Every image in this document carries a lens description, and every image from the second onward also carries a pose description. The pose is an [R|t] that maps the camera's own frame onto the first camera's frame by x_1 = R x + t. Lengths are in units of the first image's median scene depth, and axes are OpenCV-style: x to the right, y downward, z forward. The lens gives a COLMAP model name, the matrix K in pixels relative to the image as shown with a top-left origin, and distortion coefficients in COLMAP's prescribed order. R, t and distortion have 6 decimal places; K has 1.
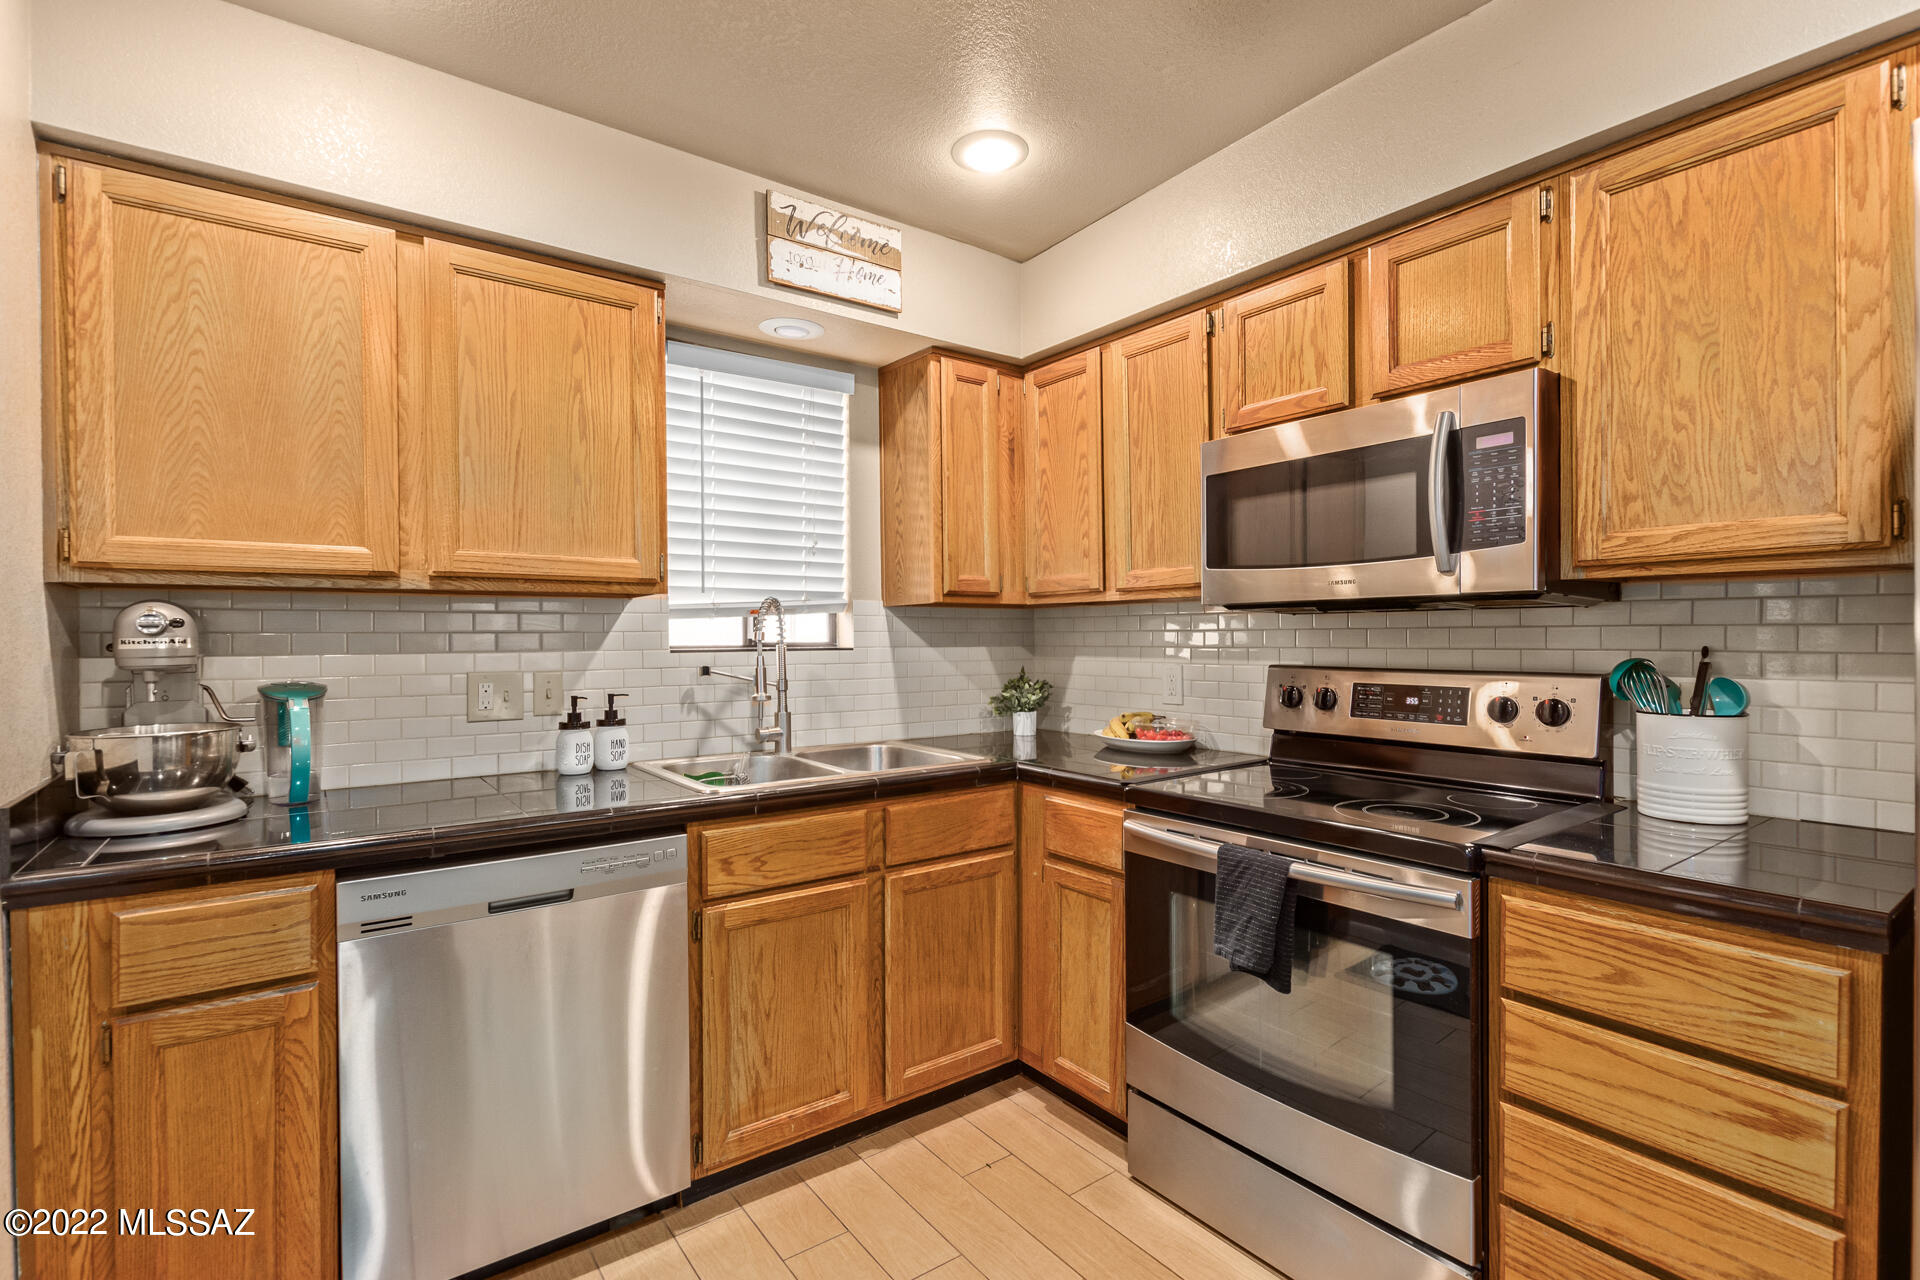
lens RADIAL K [[882.1, 0, 964.1], [0, 882.1, 642.7], [0, 0, 1]] dist [0.010327, -0.005616]
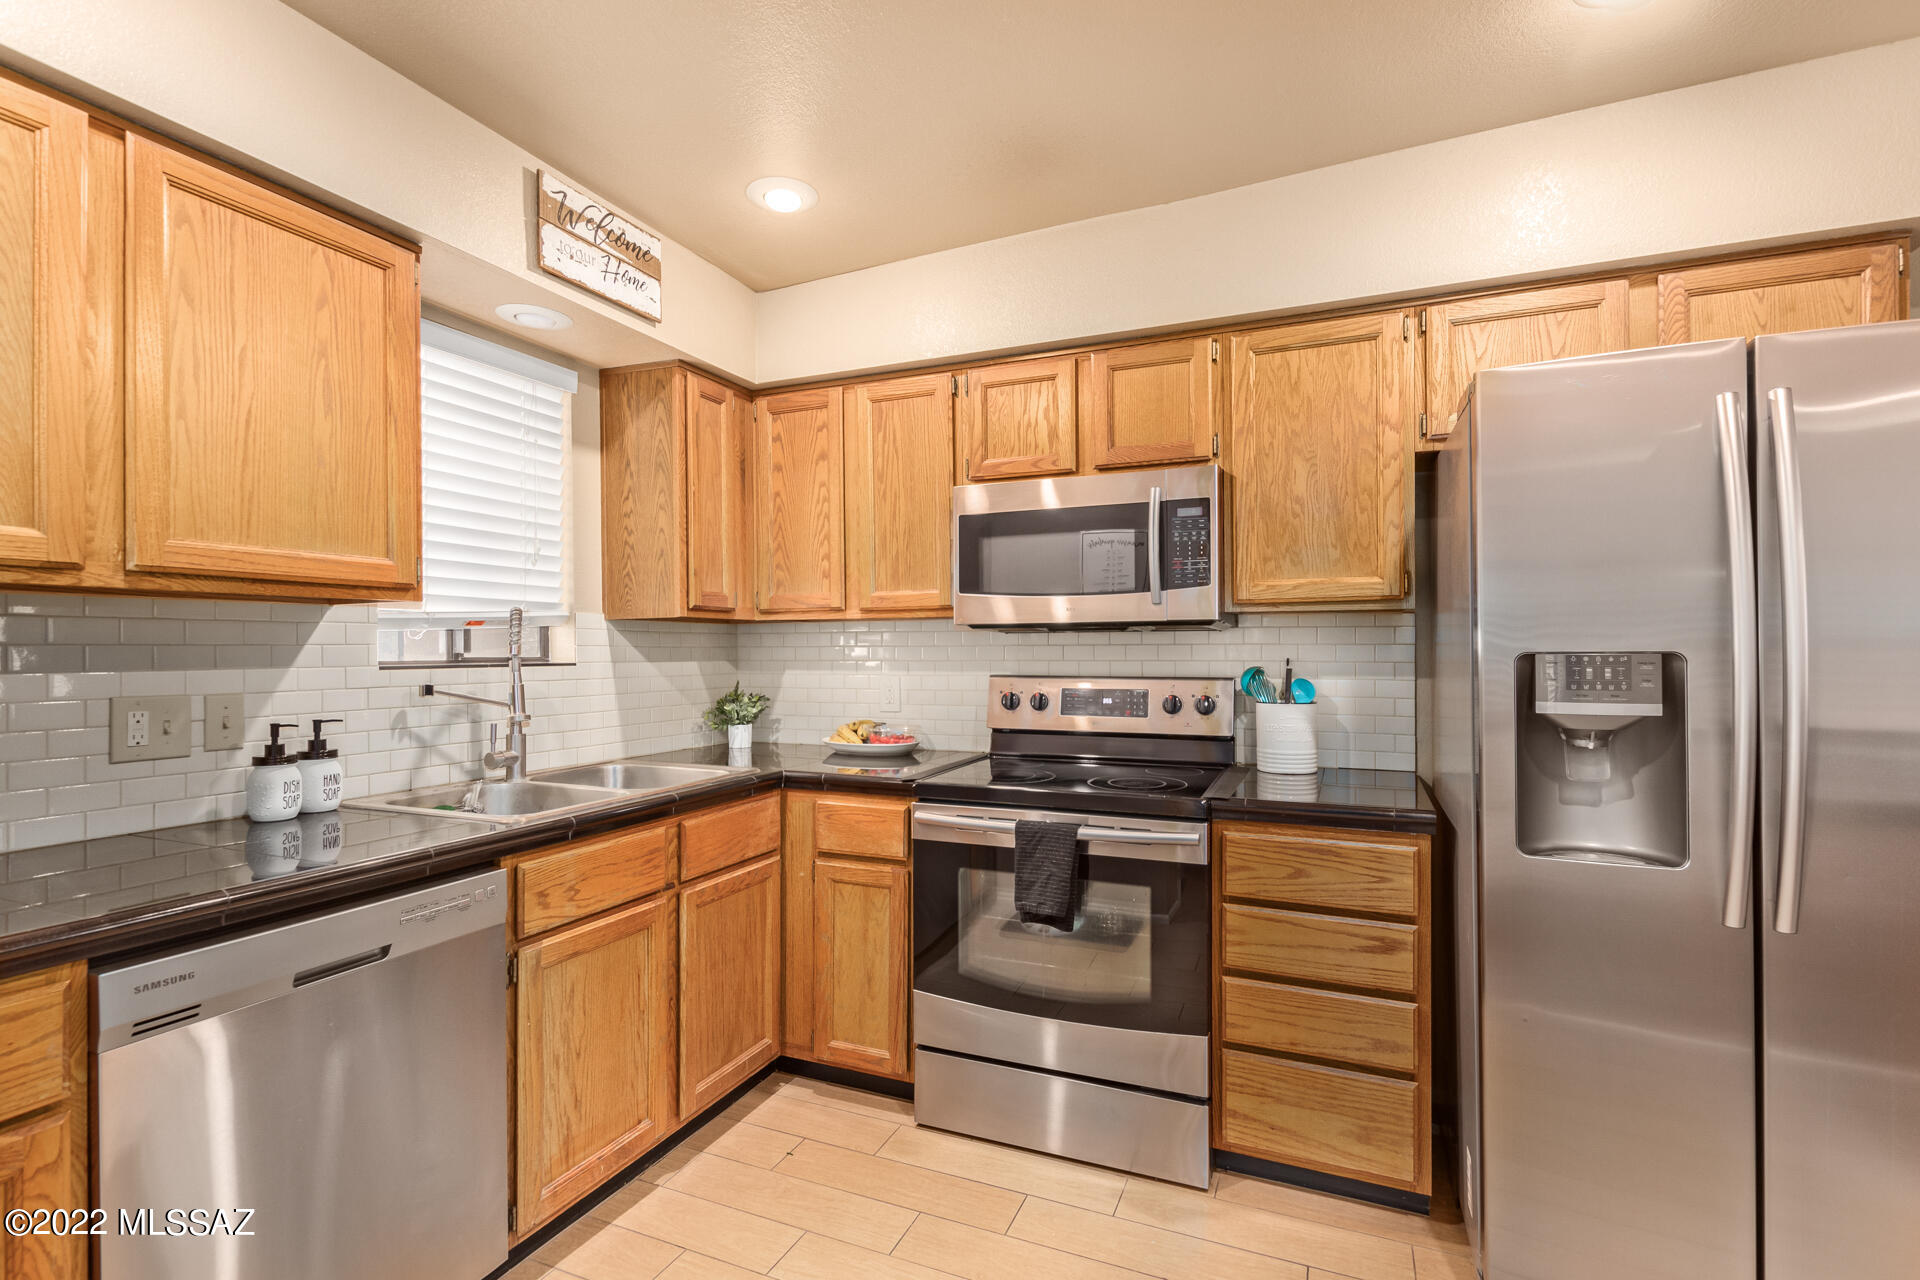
lens RADIAL K [[882.1, 0, 962.0], [0, 882.1, 644.8], [0, 0, 1]] dist [0.010327, -0.005616]
pose [[0.864733, 0.005075, 0.502206, -0.349314], [0.002354, 0.999897, -0.014156, 0.001002], [-0.502226, 0.013424, 0.864632, -0.022668]]
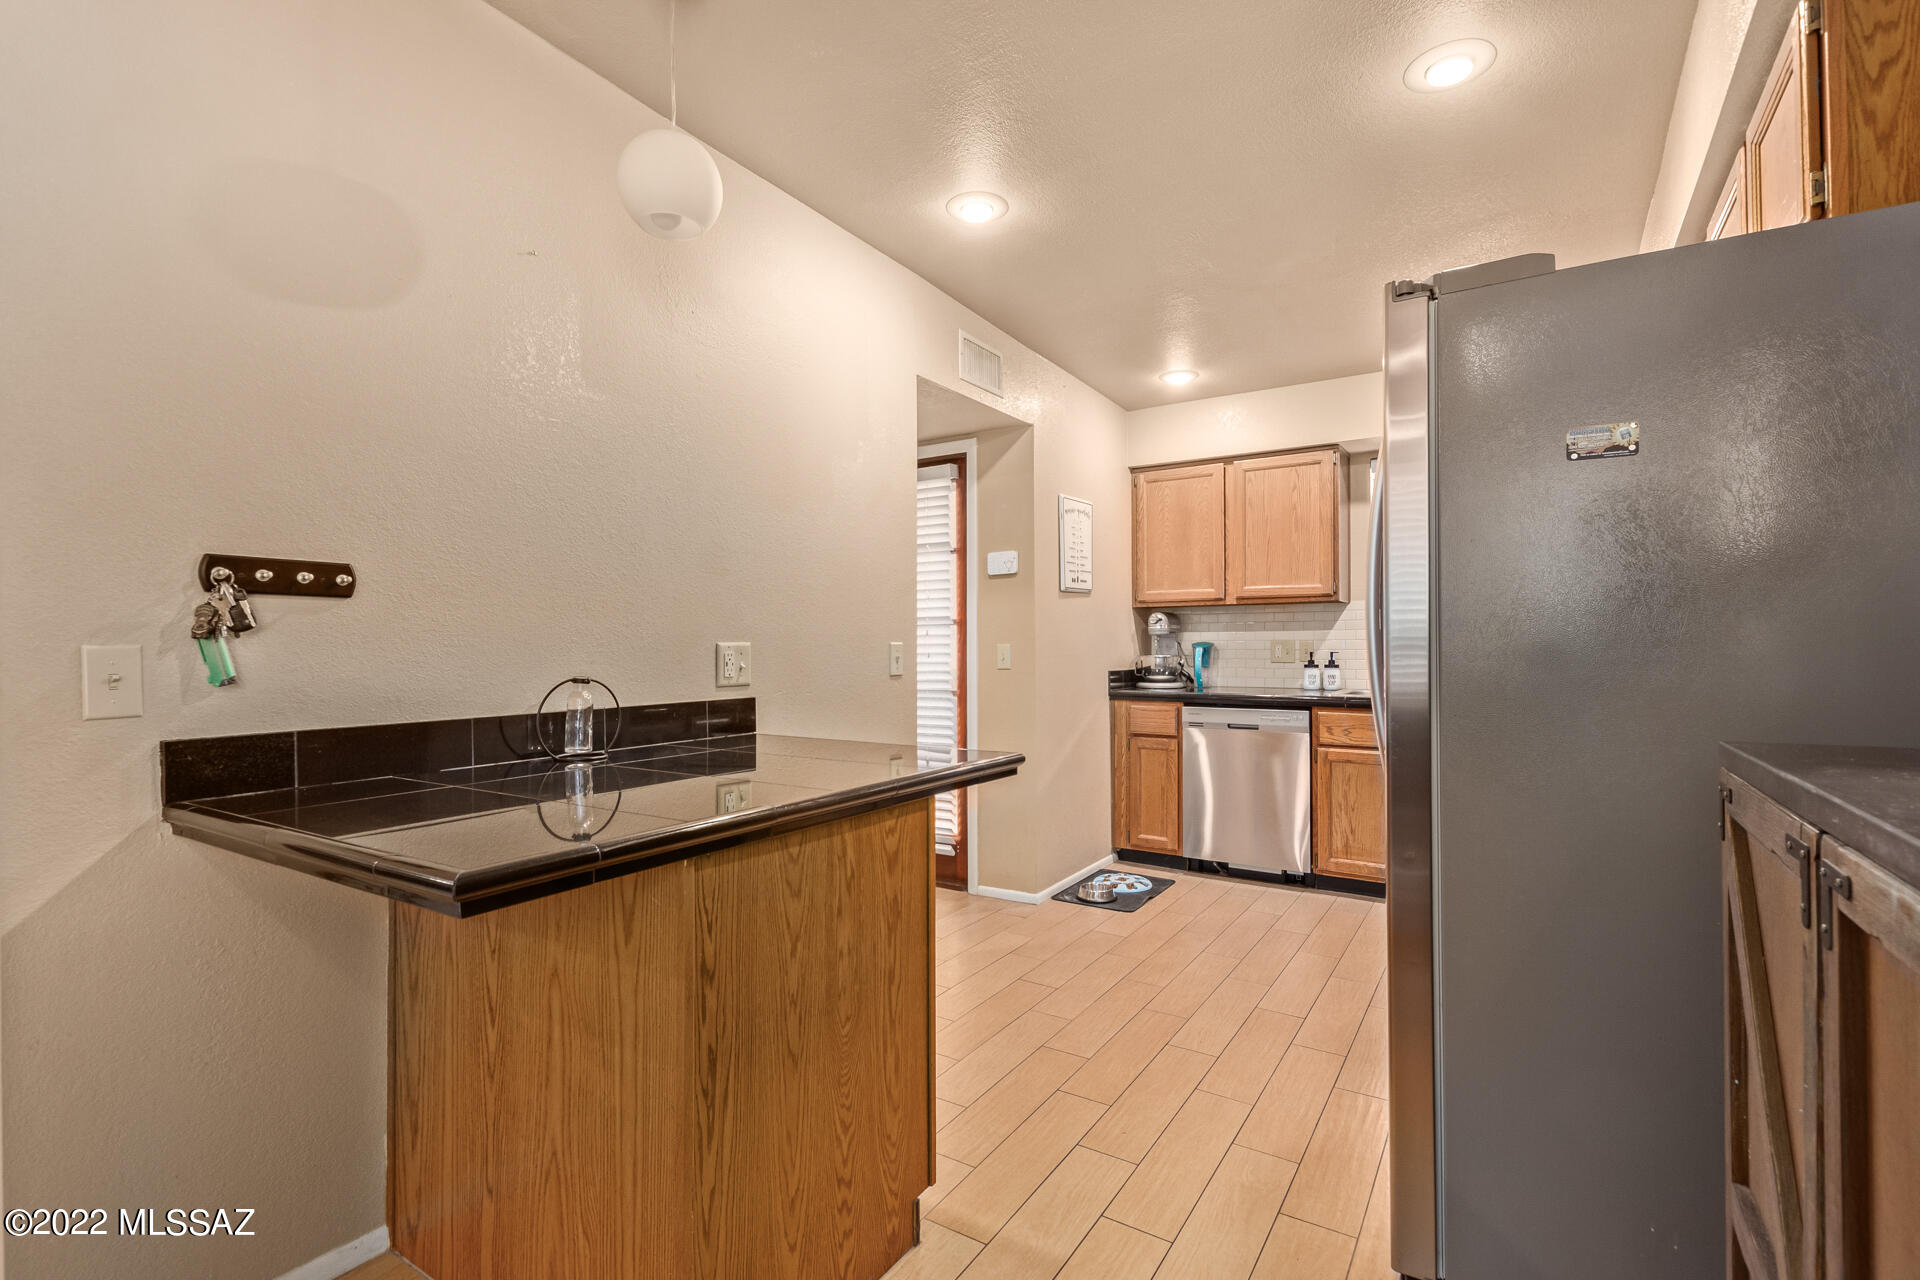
lens RADIAL K [[882.1, 0, 955.5], [0, 882.1, 640.2], [0, 0, 1]] dist [0.010327, -0.005616]
pose [[0.340578, -0.001243, -0.940215, 1.379339], [-0.003687, 0.999990, -0.002658, 0.047903], [0.940209, 0.004371, 0.340570, -0.541578]]
